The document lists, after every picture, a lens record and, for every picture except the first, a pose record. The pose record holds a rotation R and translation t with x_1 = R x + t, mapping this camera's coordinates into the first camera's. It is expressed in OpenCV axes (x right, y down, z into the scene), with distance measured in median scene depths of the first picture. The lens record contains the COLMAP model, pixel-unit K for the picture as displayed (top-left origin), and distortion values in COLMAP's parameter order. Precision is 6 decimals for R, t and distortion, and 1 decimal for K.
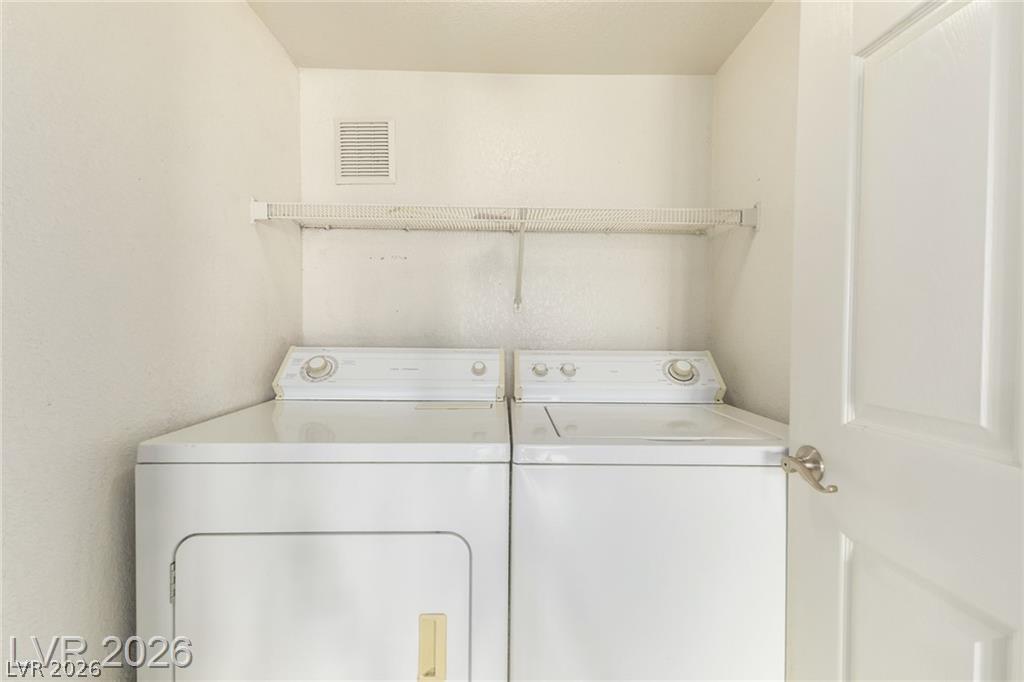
lens RADIAL K [[452.1, 0, 514.0], [0, 452.1, 343.2], [0, 0, 1]] dist [0.005152, 0.000018]
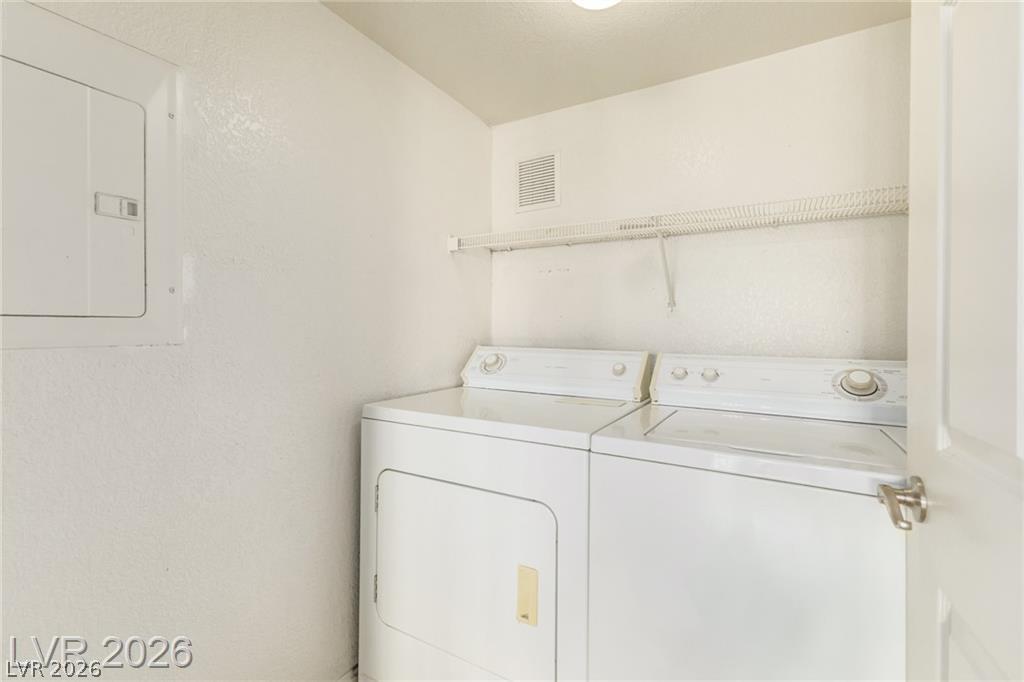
lens RADIAL K [[452.1, 0, 500.7], [0, 452.1, 333.7], [0, 0, 1]] dist [0.005152, 0.000018]
pose [[0.850786, 0.003447, -0.525502, 0.241988], [-0.017793, 0.999594, -0.022249, 0.000364], [0.525212, 0.028279, 0.850502, -0.054278]]
